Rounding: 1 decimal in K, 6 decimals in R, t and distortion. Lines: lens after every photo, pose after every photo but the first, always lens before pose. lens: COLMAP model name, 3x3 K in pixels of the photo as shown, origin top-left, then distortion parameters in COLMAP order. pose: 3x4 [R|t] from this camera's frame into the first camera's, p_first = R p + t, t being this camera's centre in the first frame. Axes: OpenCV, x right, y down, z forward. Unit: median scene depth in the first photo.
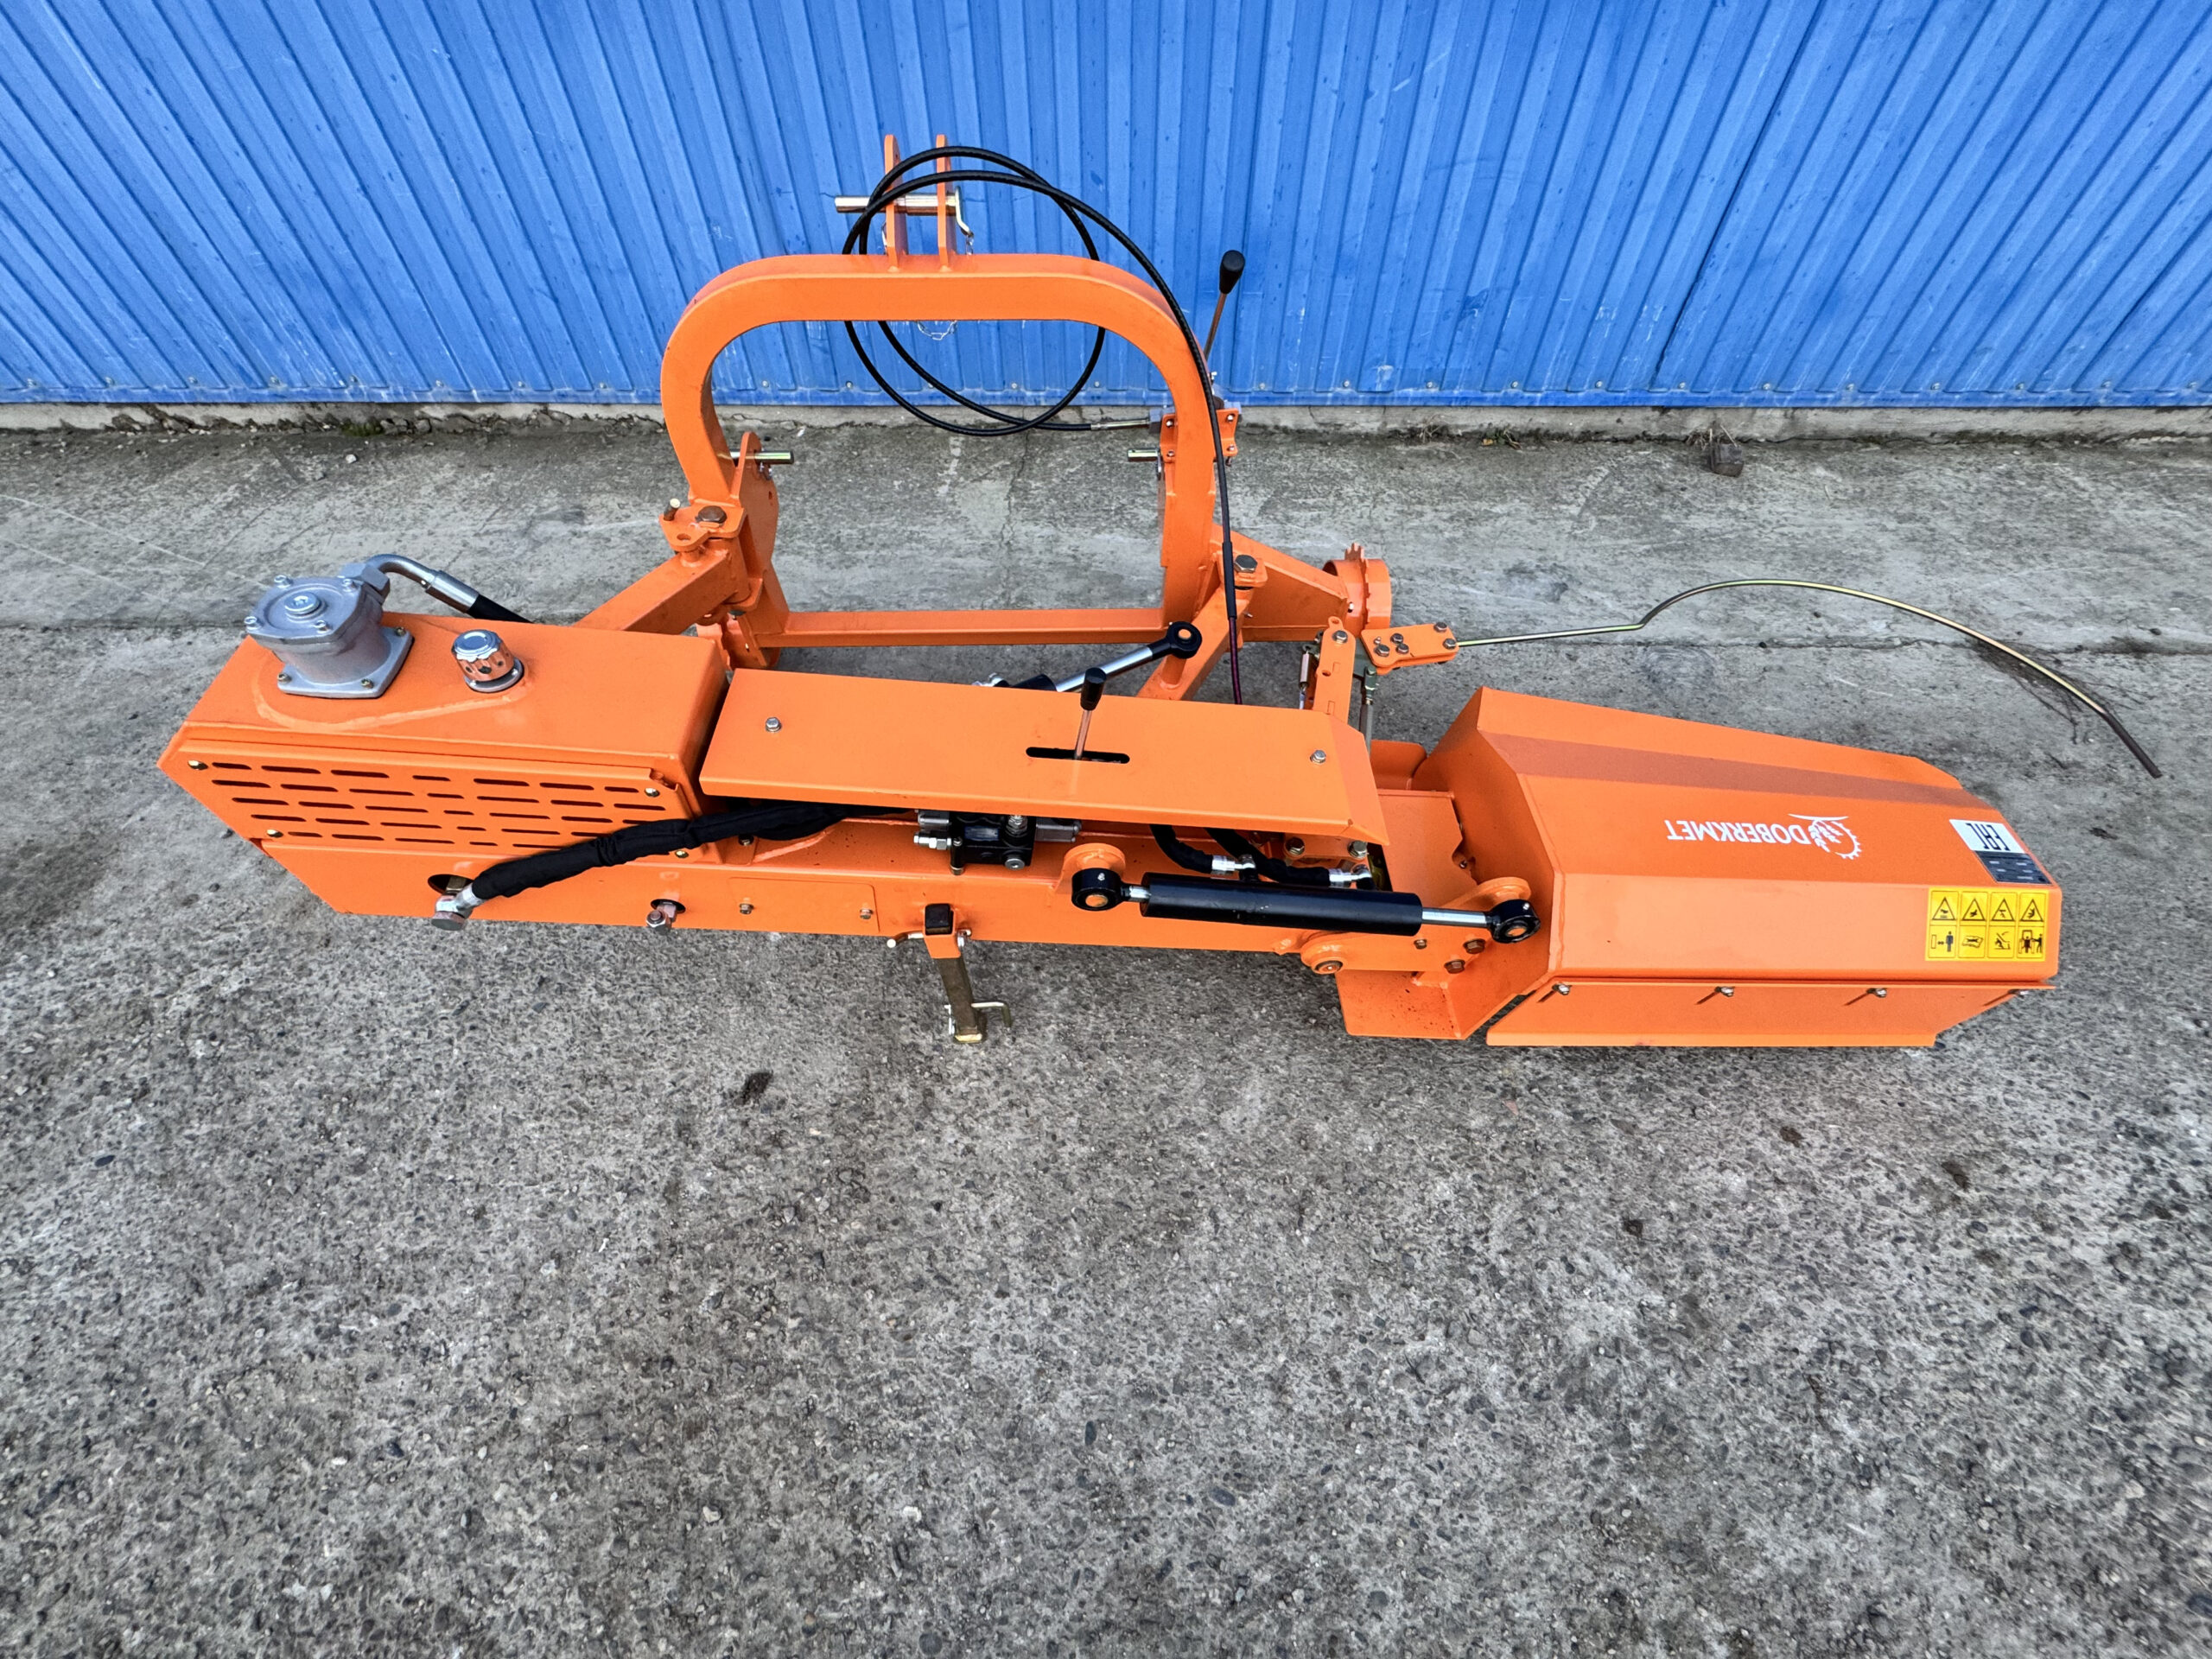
lens RADIAL K [[877.9, 0, 1102.6], [0, 877.9, 827.1], [0, 0, 1]] dist [-0.002916, 0.000259]
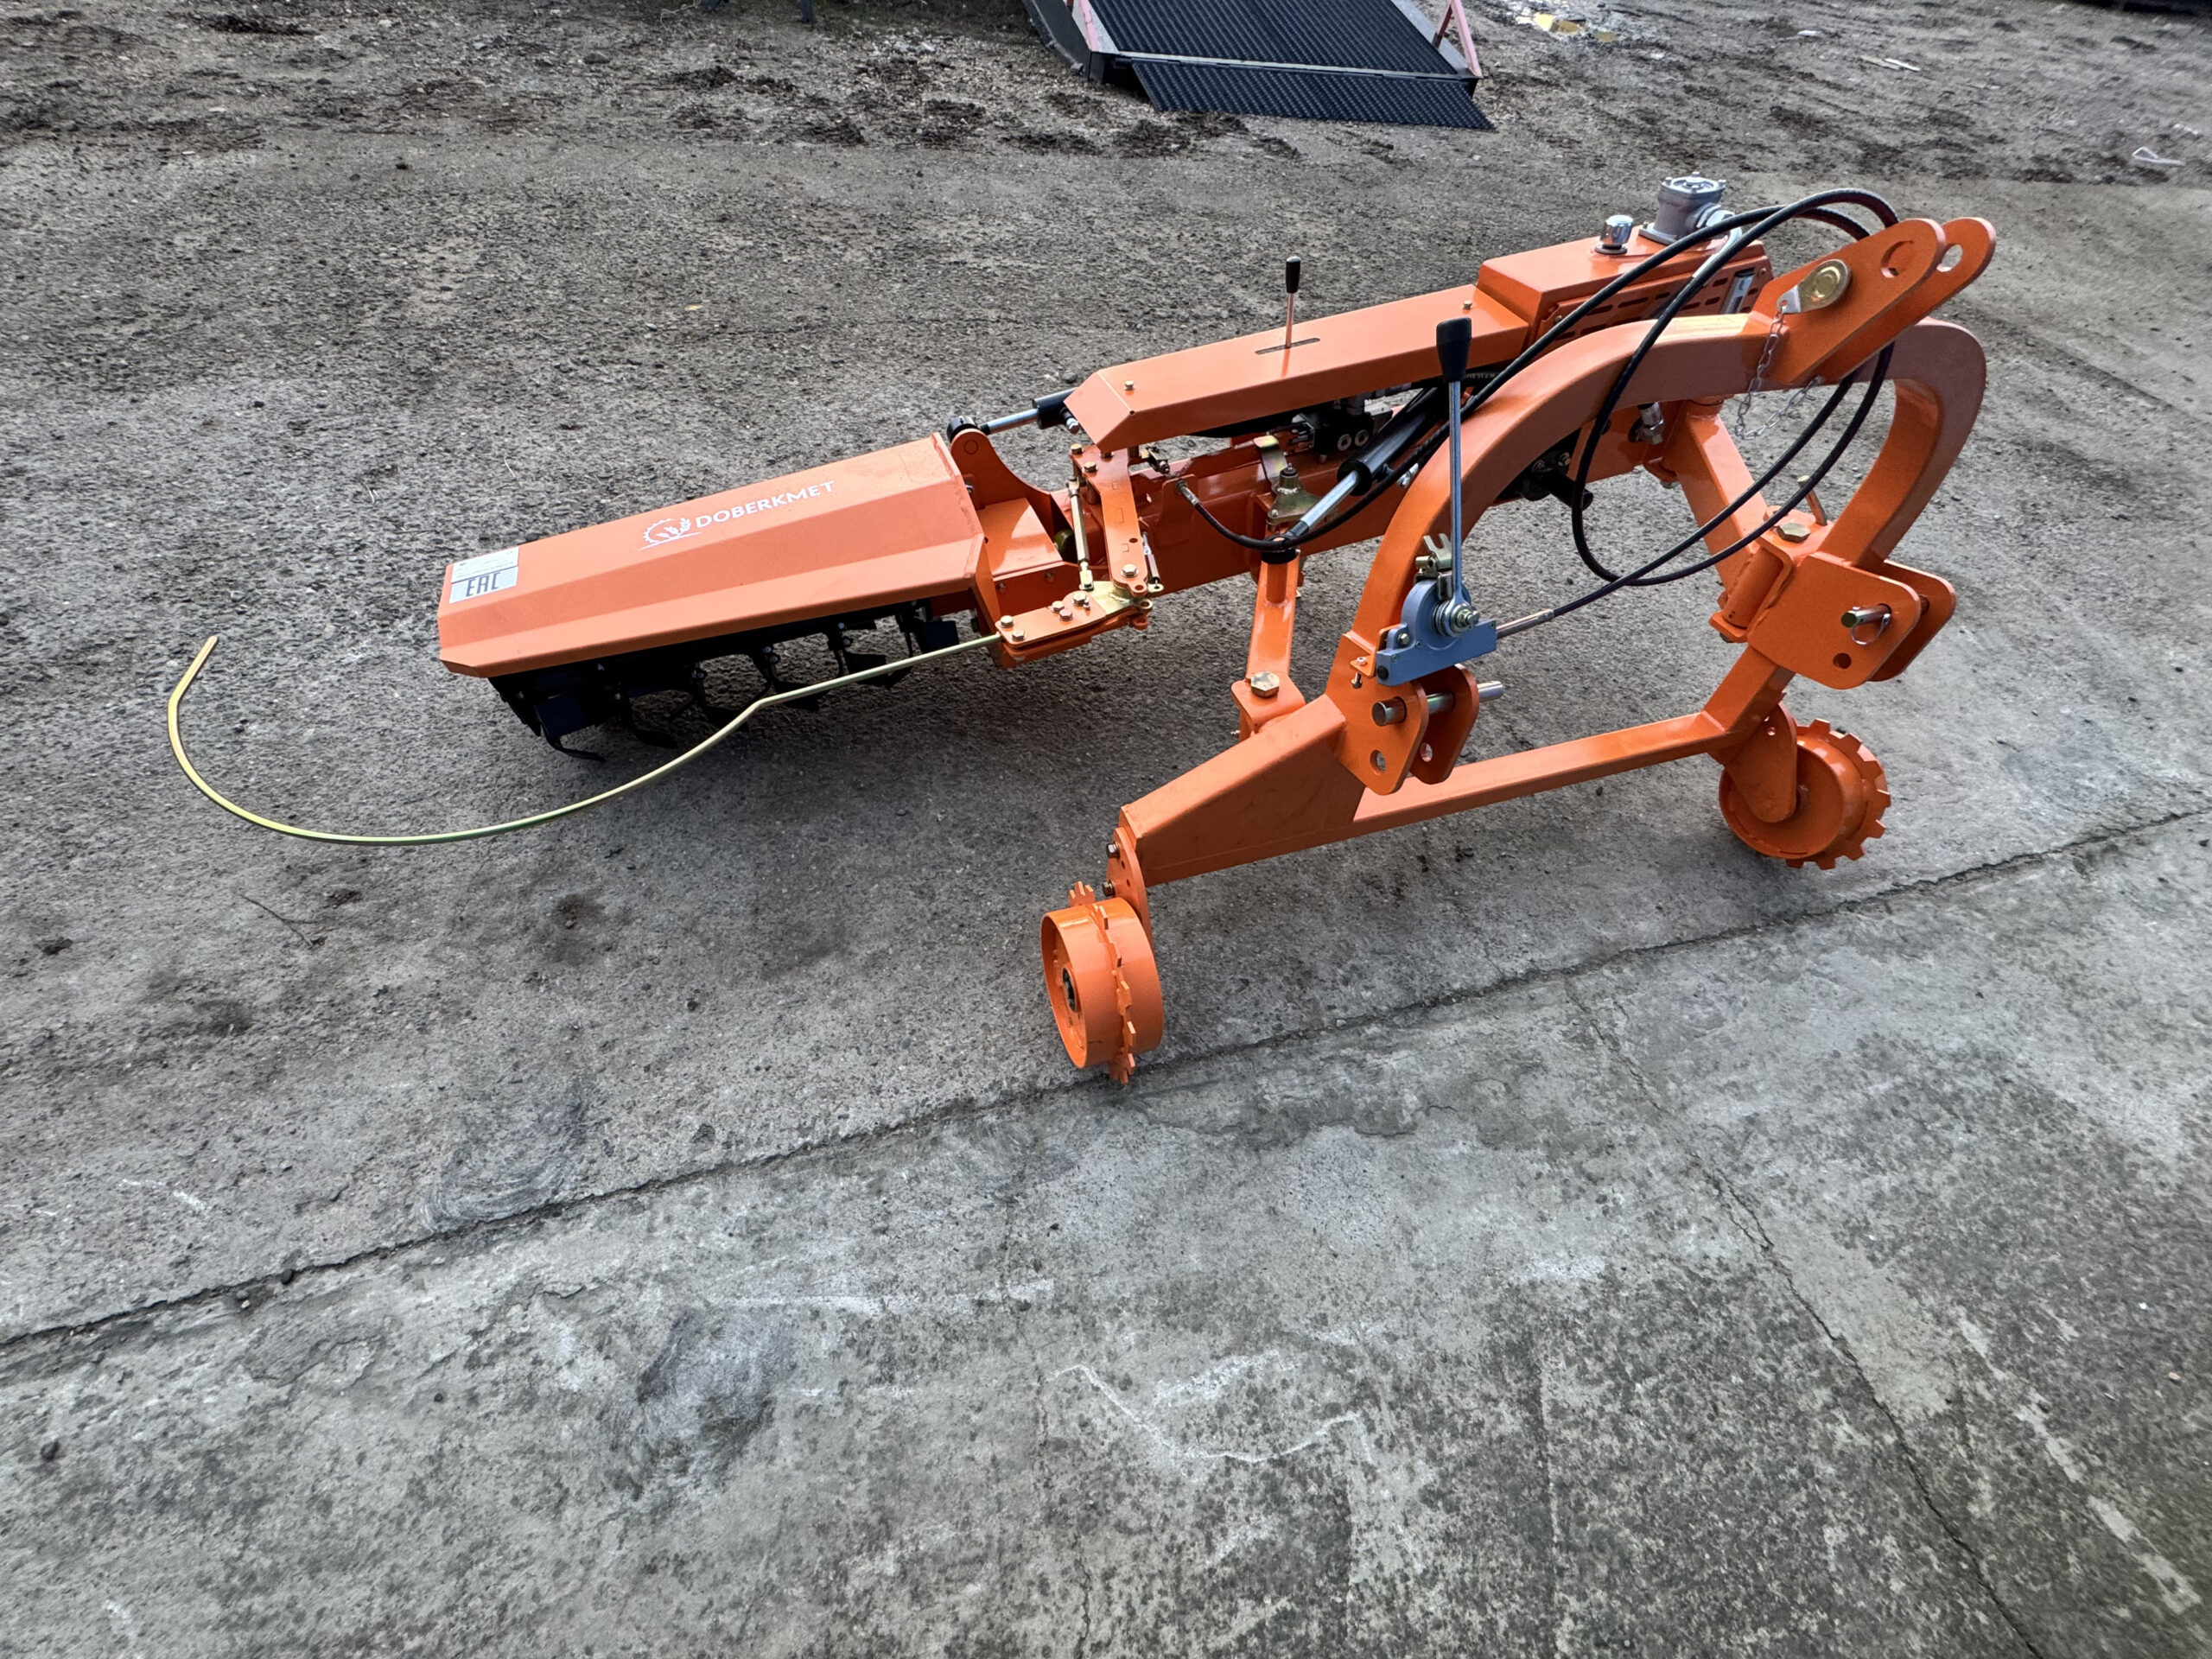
lens RADIAL K [[877.9, 0, 1100.3], [0, 877.9, 831.3], [0, 0, 1]] dist [-0.002916, 0.000259]
pose [[-0.950393, 0.182765, -0.251695, 0.616874], [-0.287172, -0.204621, 0.935768, -1.192067], [0.119524, 0.961627, 0.246955, 1.082511]]
